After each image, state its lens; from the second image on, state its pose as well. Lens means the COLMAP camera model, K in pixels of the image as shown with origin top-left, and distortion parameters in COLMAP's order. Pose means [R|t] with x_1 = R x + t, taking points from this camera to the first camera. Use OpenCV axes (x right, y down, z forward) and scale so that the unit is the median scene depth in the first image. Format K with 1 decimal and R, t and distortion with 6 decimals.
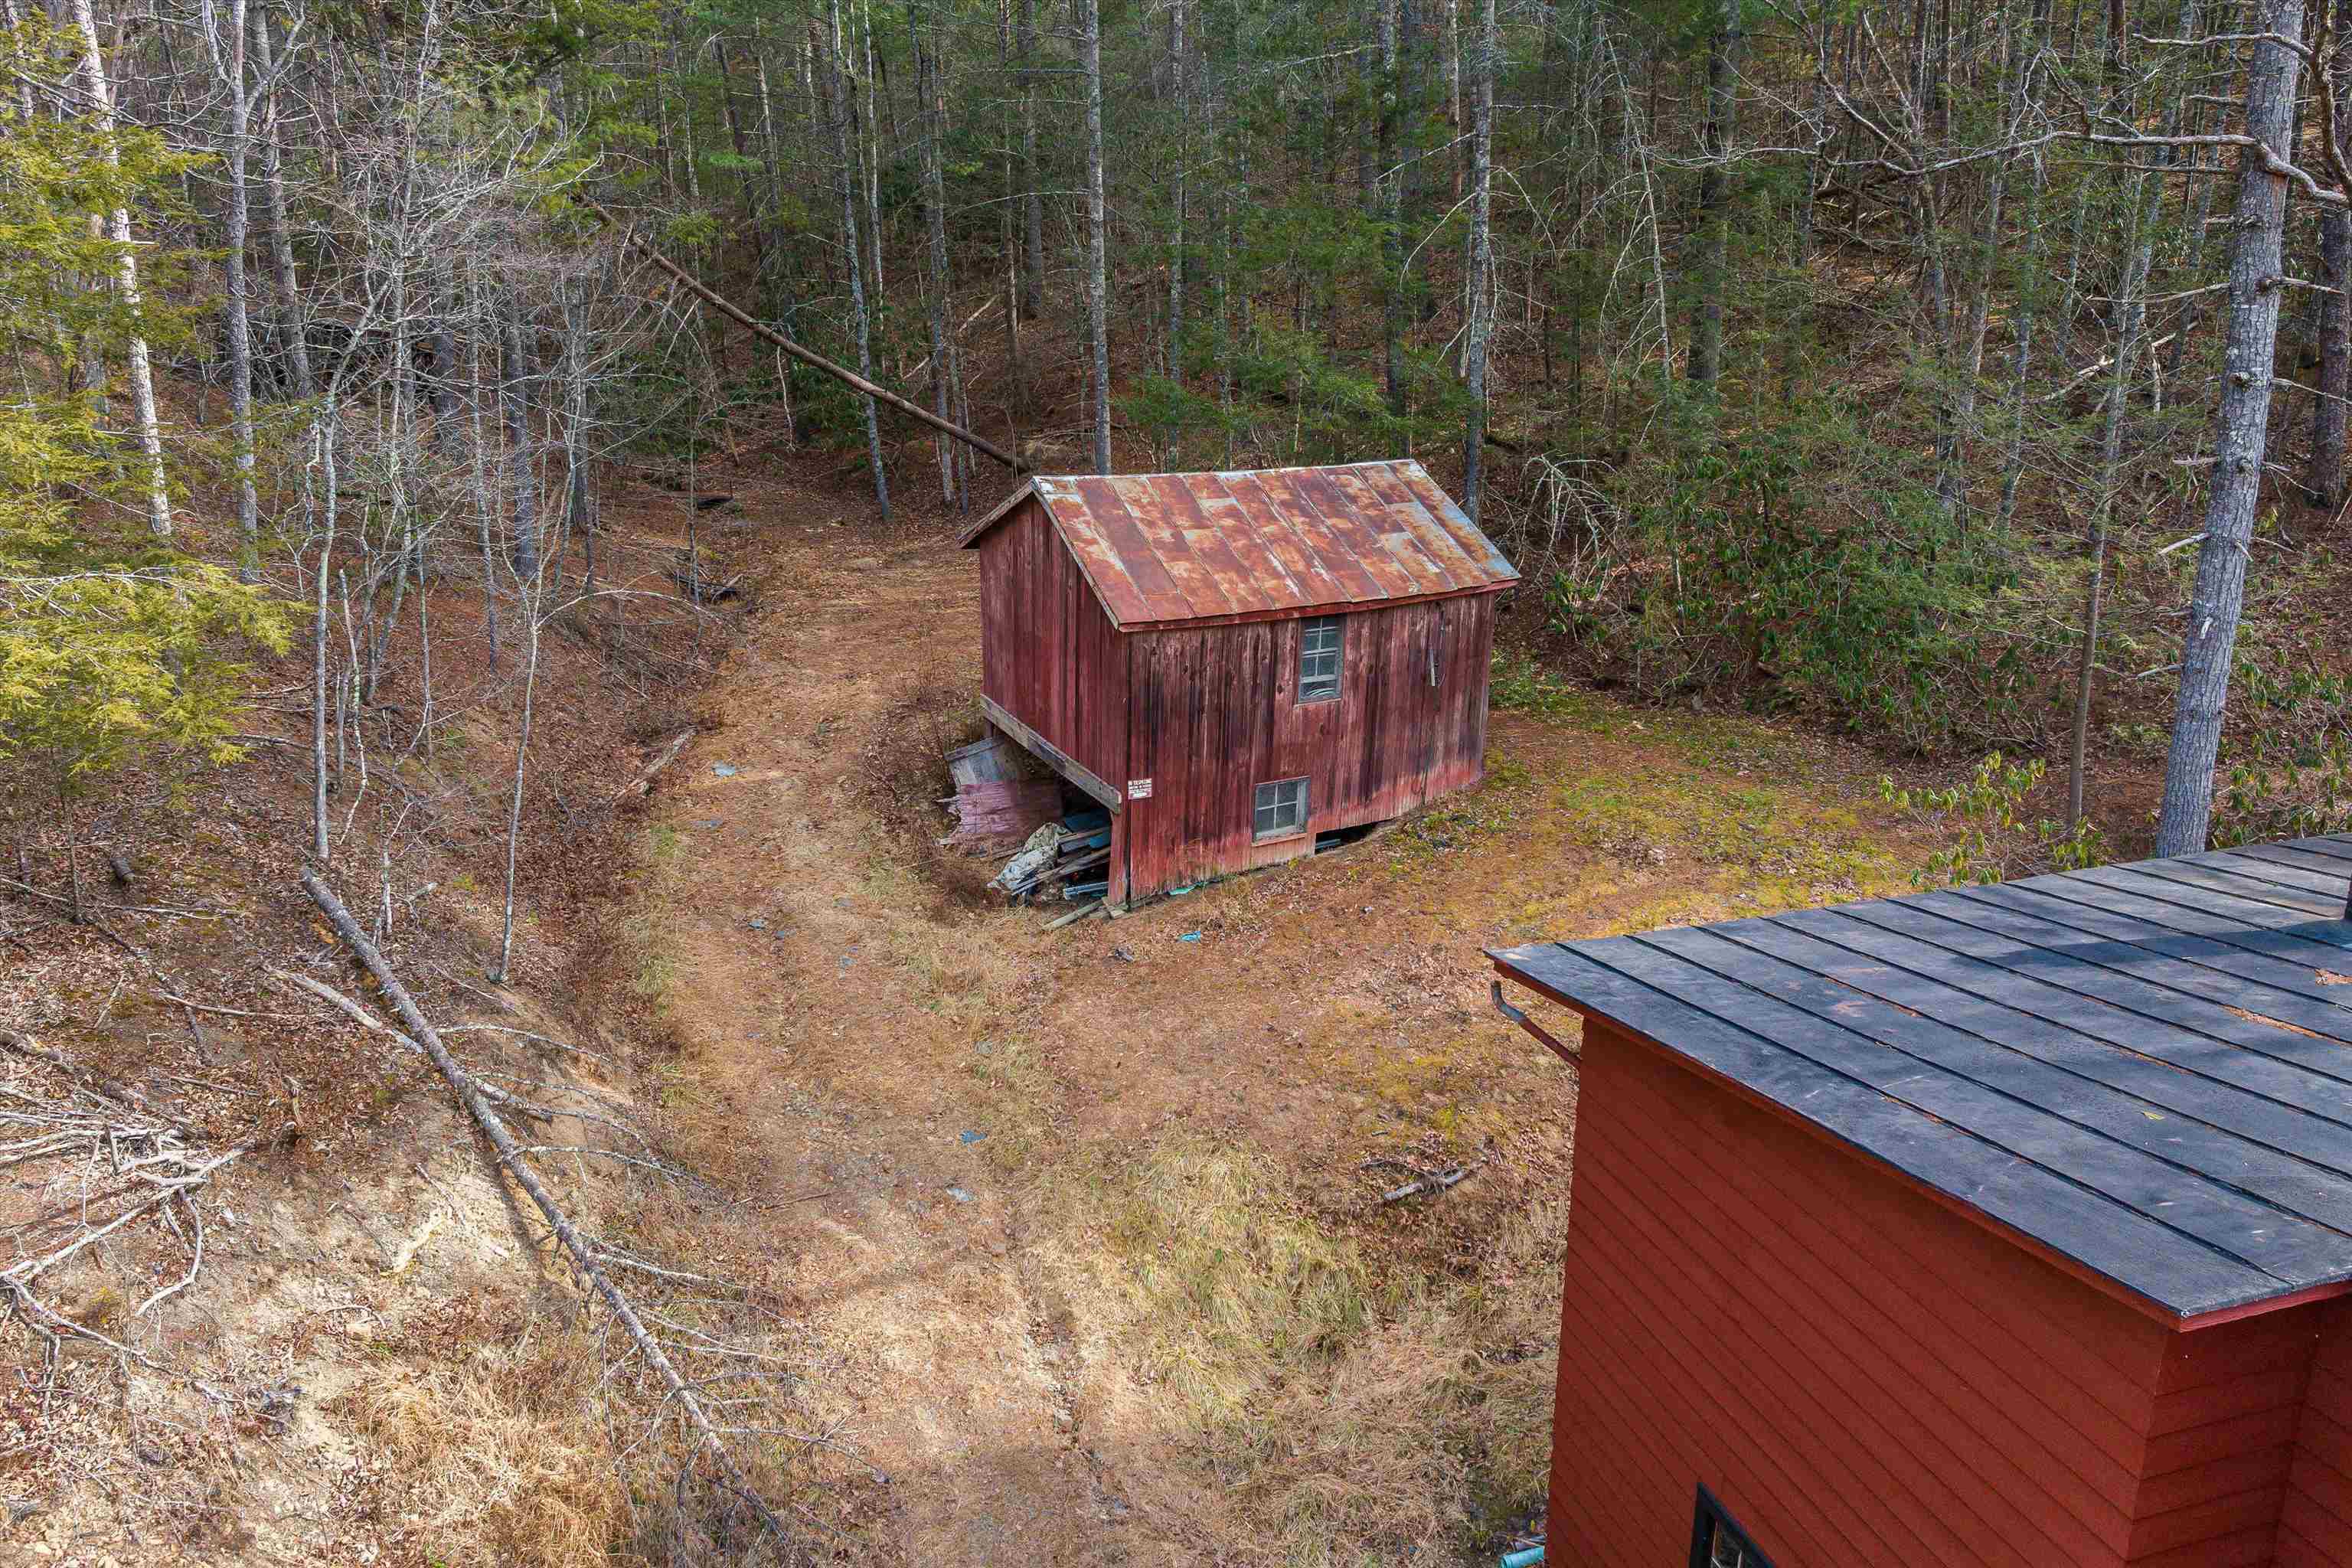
lens RADIAL K [[1762.7, 0, 1259.6], [0, 1762.7, 797.6], [0, 0, 1]] dist [-0.012830, -0.012172]
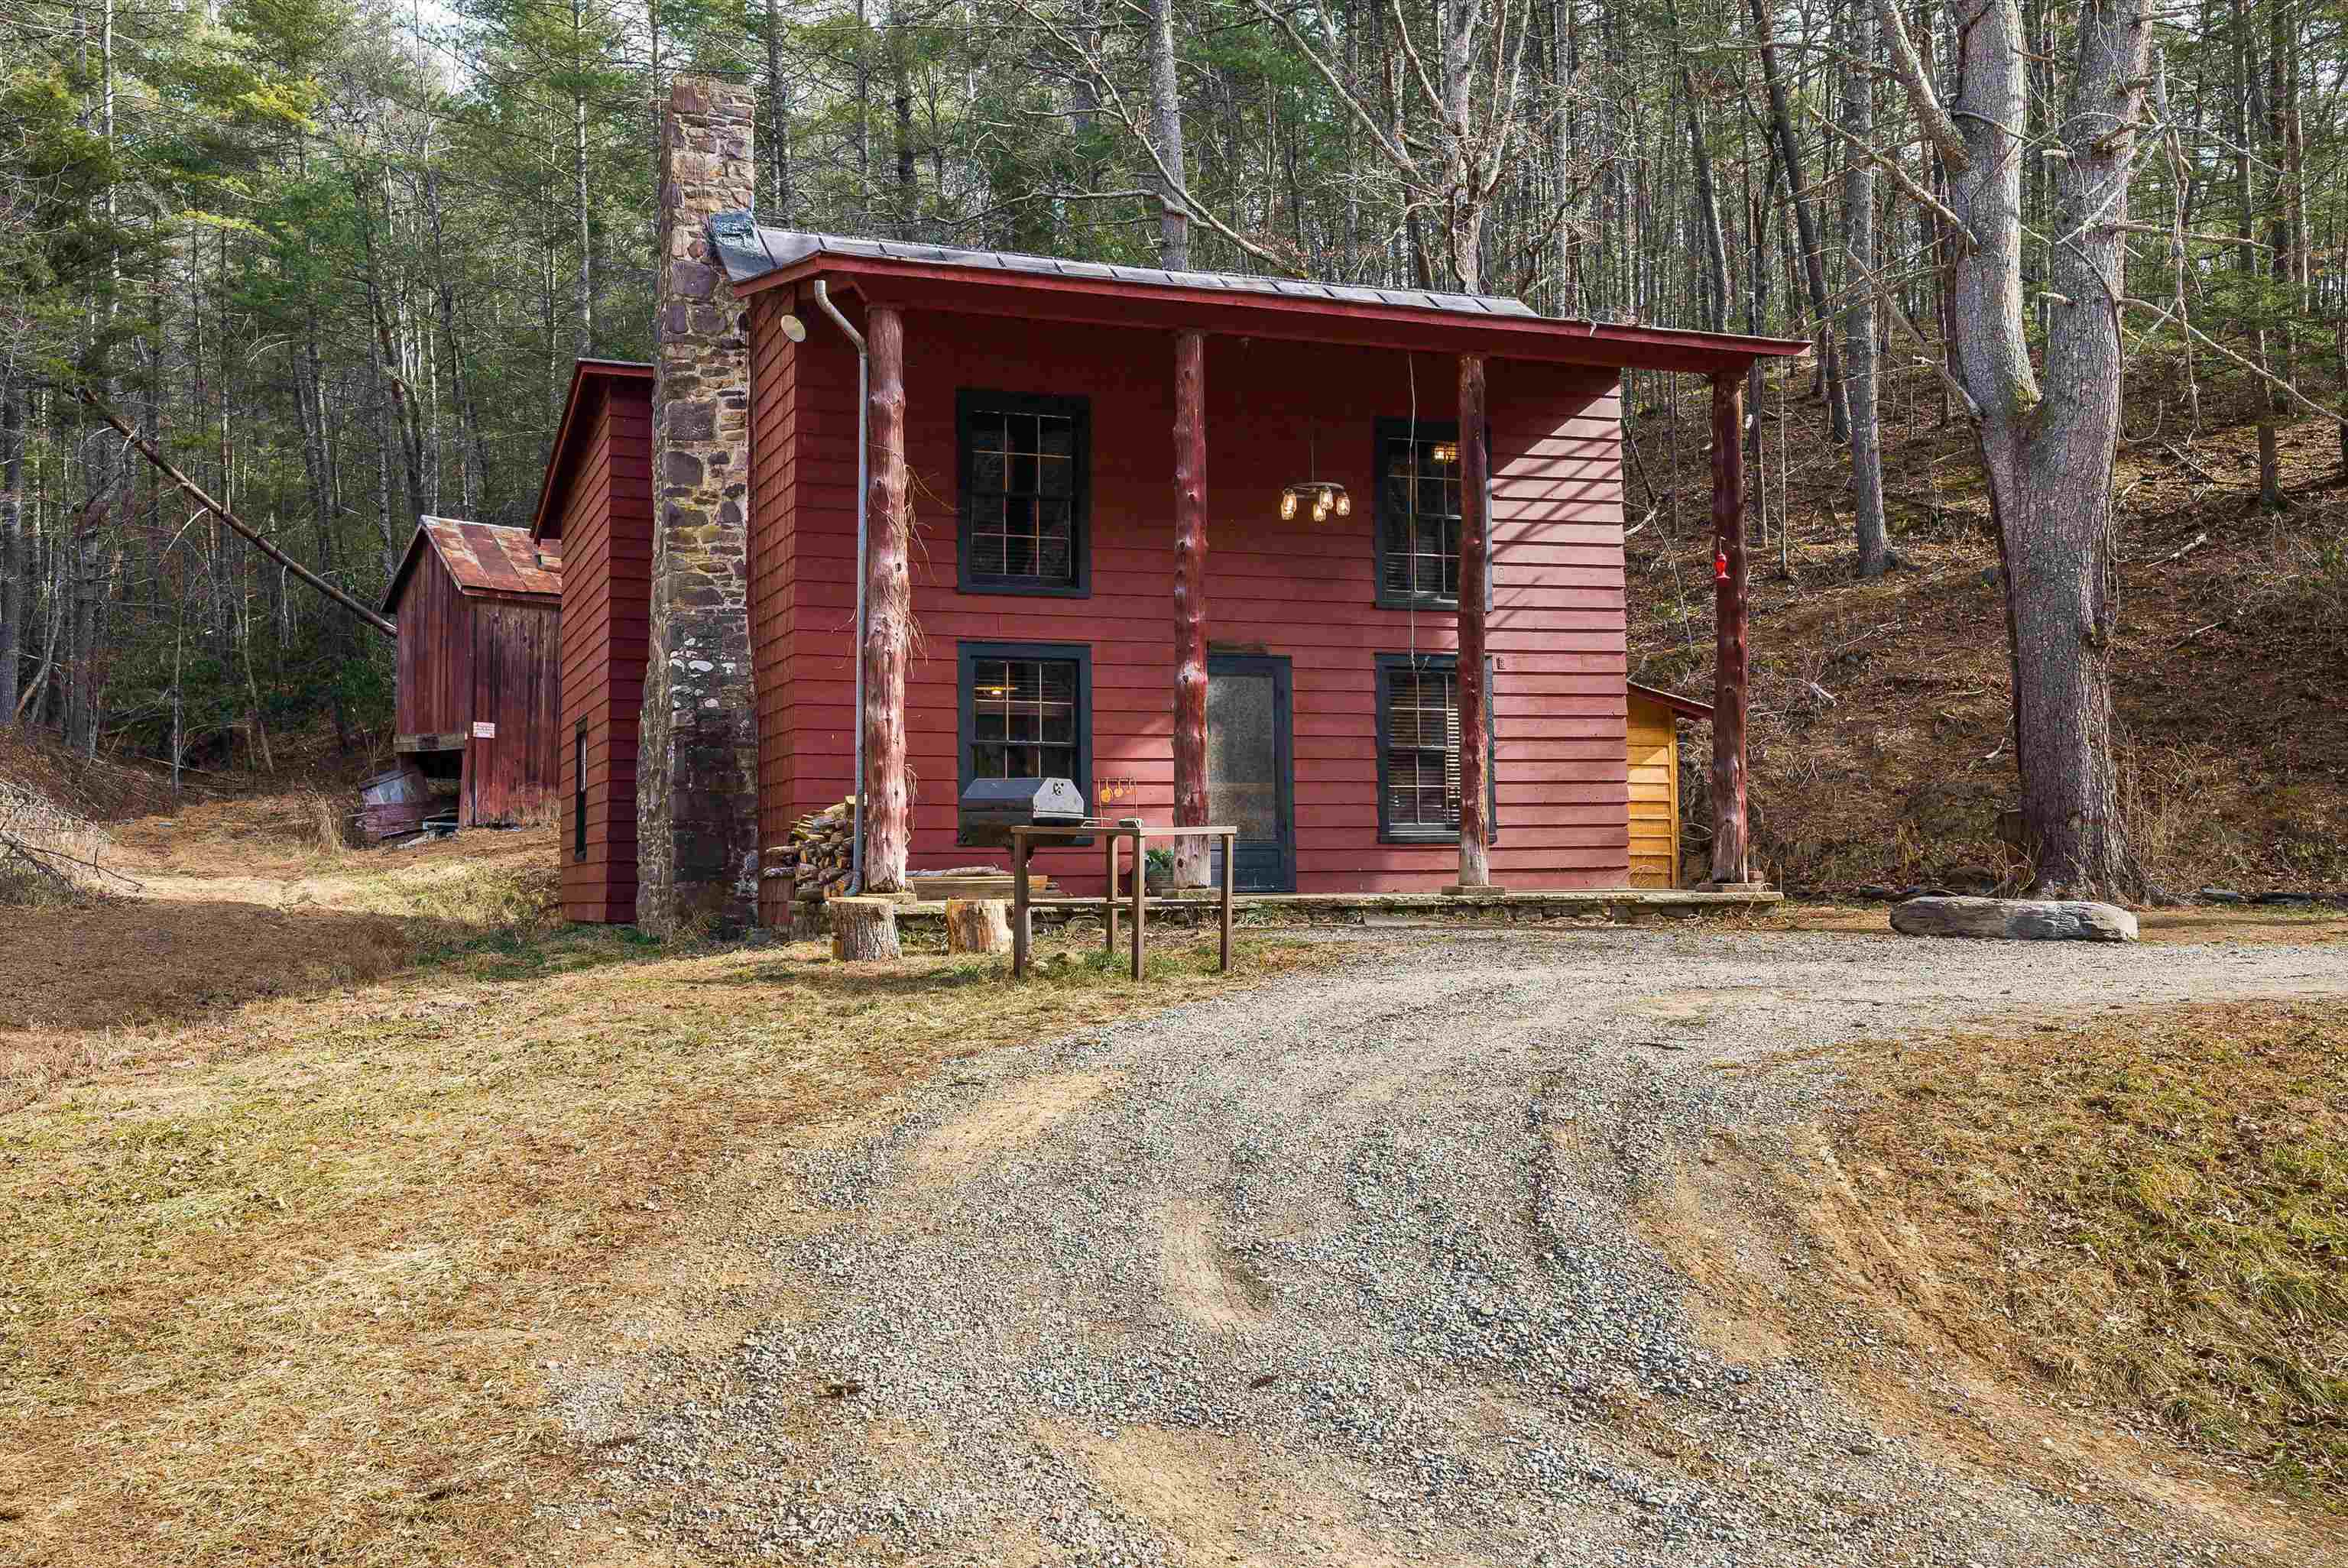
lens RADIAL K [[2261.7, 0, 1222.4], [0, 2261.7, 761.7], [0, 0, 1]] dist [0.089503, 0.000000]
pose [[0.997525, -0.011505, 0.069365, 0.326095], [0.032593, 0.949789, -0.311188, 0.510755], [-0.062301, 0.312678, 0.947814, -0.548908]]
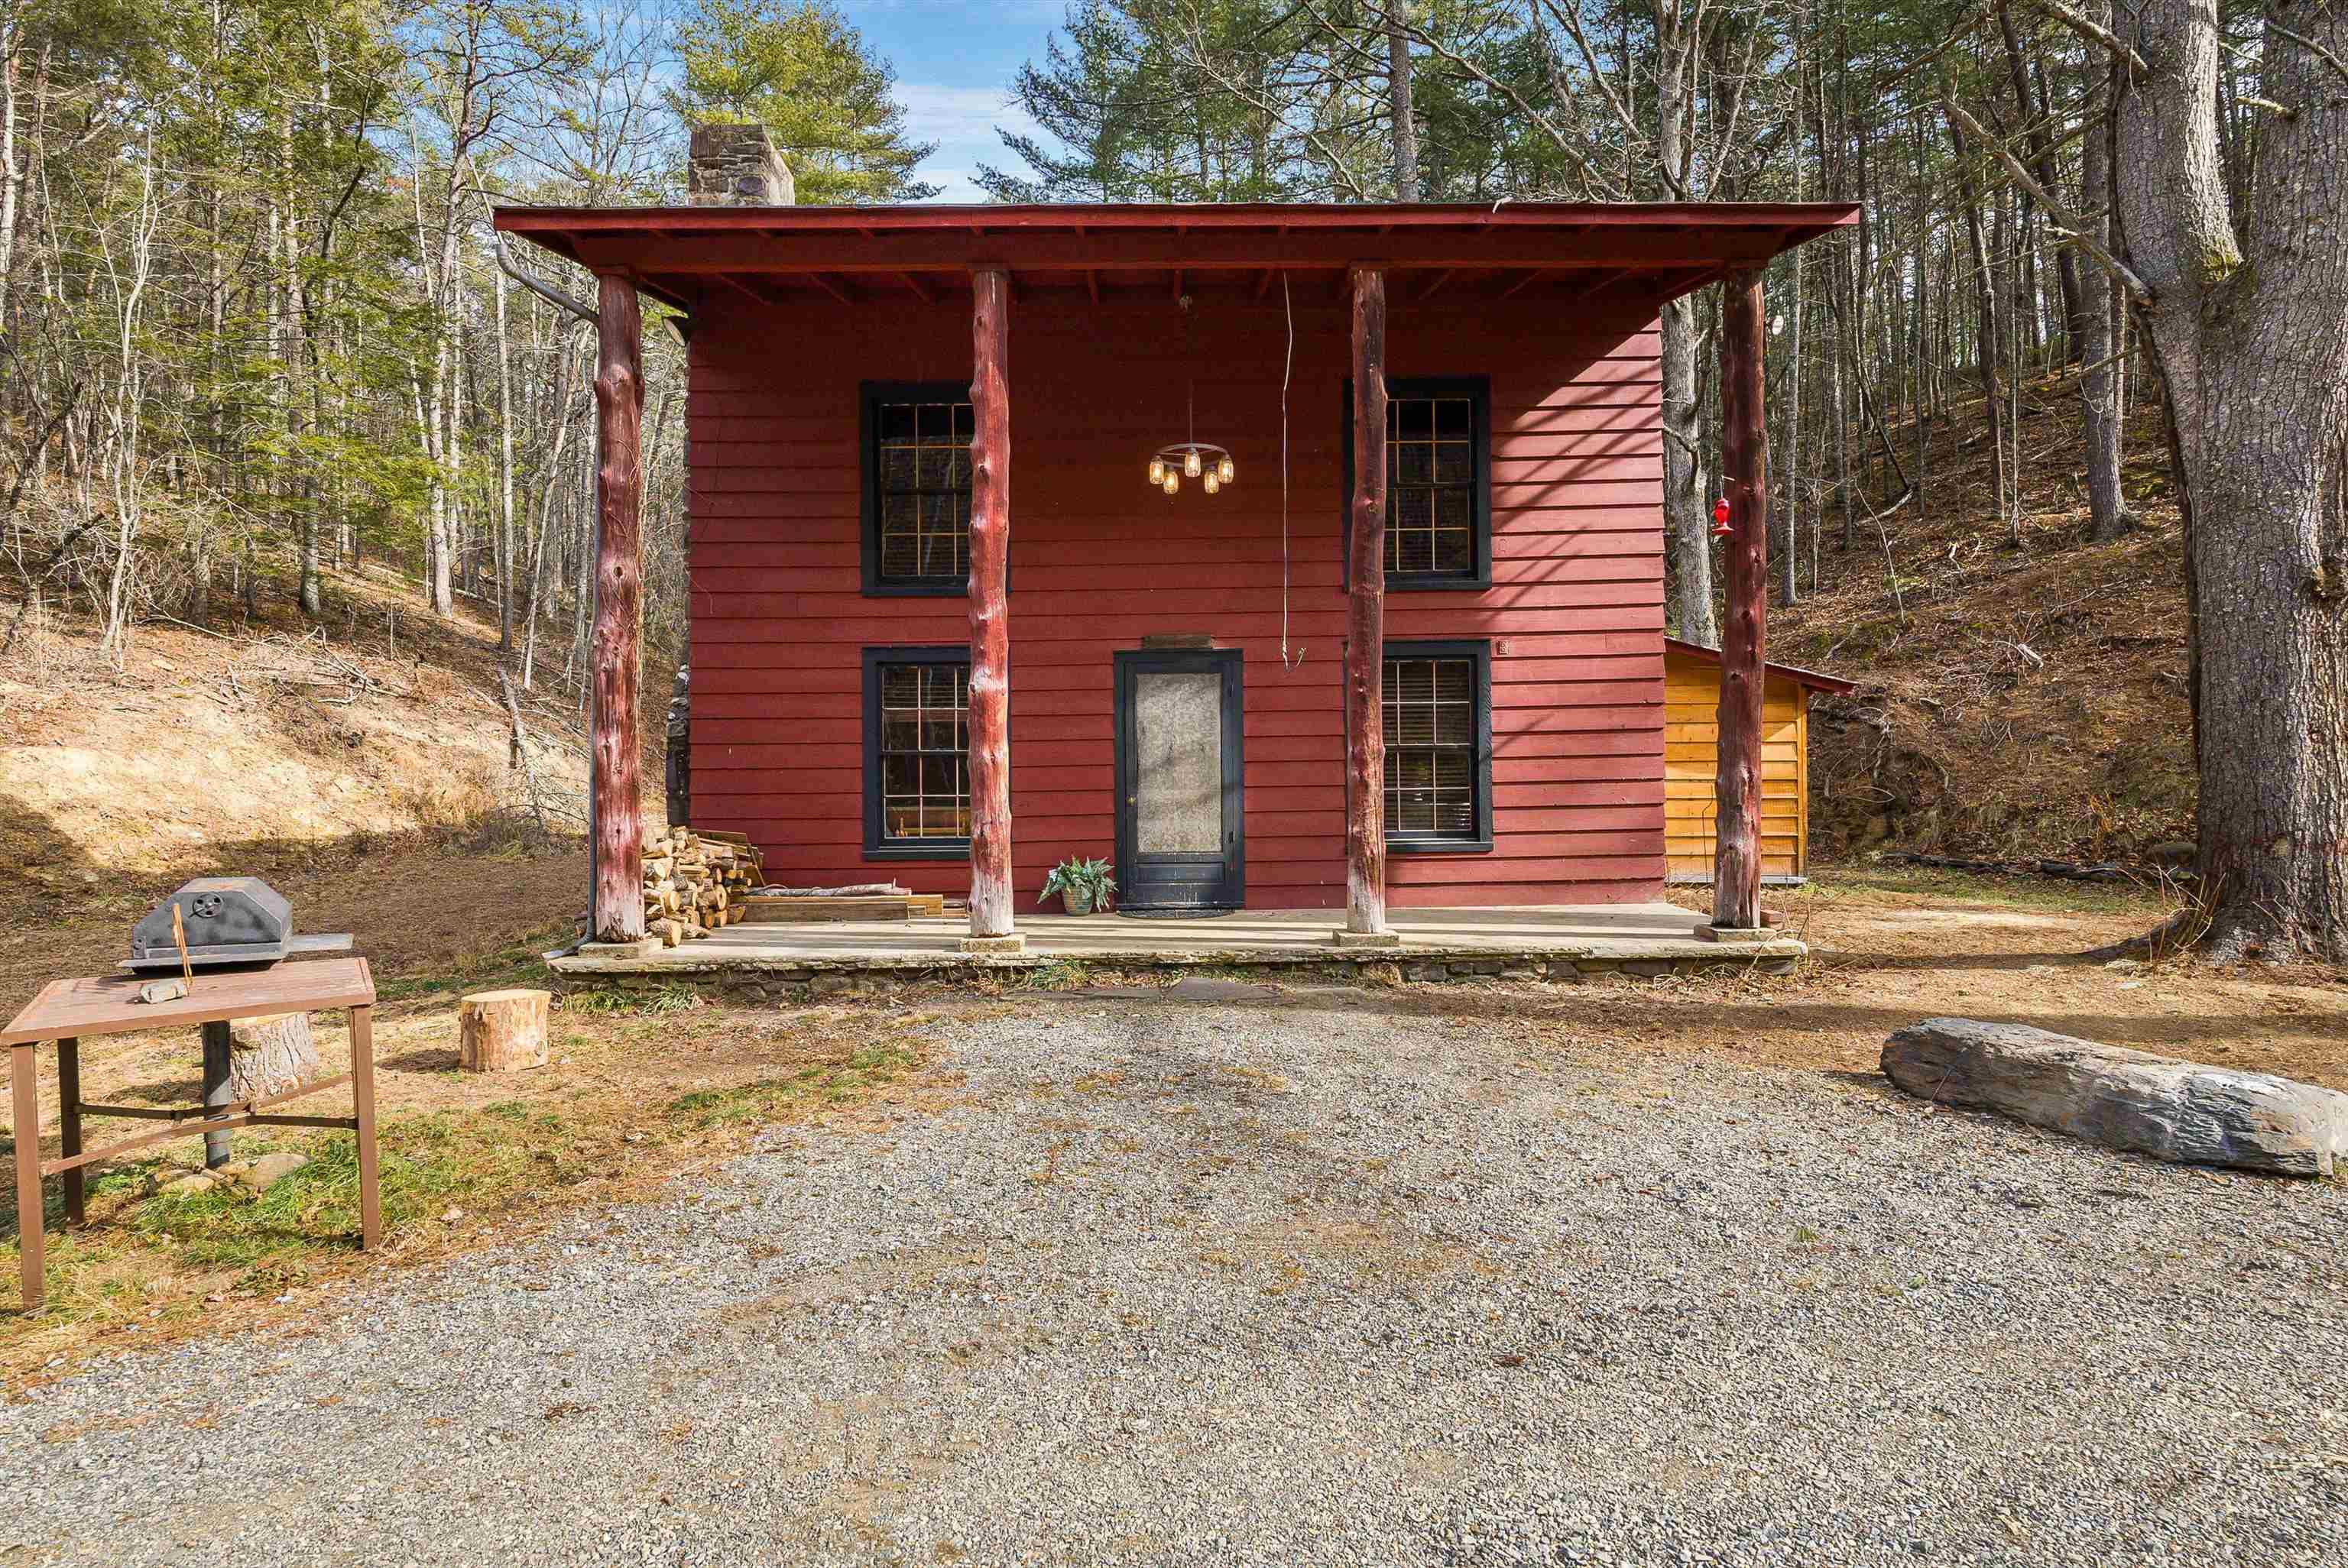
lens RADIAL K [[1369.9, 0, 1157.4], [0, 1369.9, 780.6], [0, 0, 1]] dist [0.007088, -0.001989]
pose [[0.957108, -0.014954, -0.289344, 0.503834], [-0.060789, 0.966073, -0.251013, 0.382849], [0.283281, 0.257835, 0.923728, -0.214135]]
